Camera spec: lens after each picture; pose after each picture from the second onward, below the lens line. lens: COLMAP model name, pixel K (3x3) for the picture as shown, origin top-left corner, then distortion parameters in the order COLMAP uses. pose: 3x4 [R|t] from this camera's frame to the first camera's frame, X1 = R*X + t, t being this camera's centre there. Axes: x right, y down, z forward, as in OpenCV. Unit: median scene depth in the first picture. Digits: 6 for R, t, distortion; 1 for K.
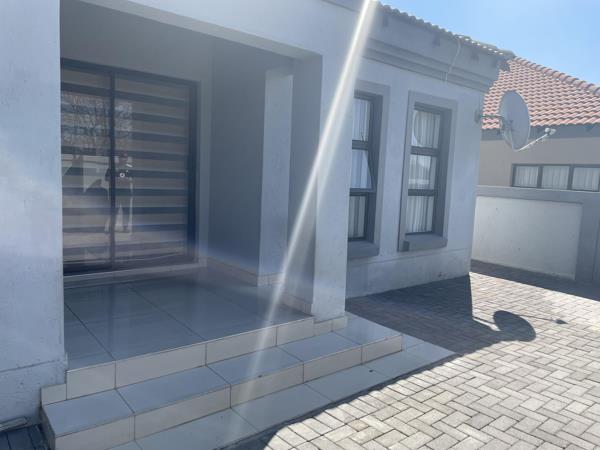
lens RADIAL K [[450.3, 0, 301.7], [0, 450.3, 218.4], [0, 0, 1]] dist [0.115960, -0.162505]
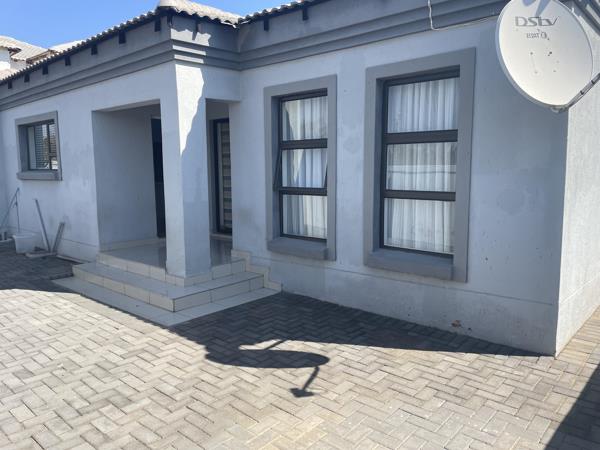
lens RADIAL K [[450.3, 0, 301.7], [0, 450.3, 218.4], [0, 0, 1]] dist [0.115960, -0.162505]
pose [[0.158588, 0.065006, -0.985203, 1.311766], [-0.086443, 0.994913, 0.051732, -0.057907], [0.983554, 0.076960, 0.163400, 0.975956]]
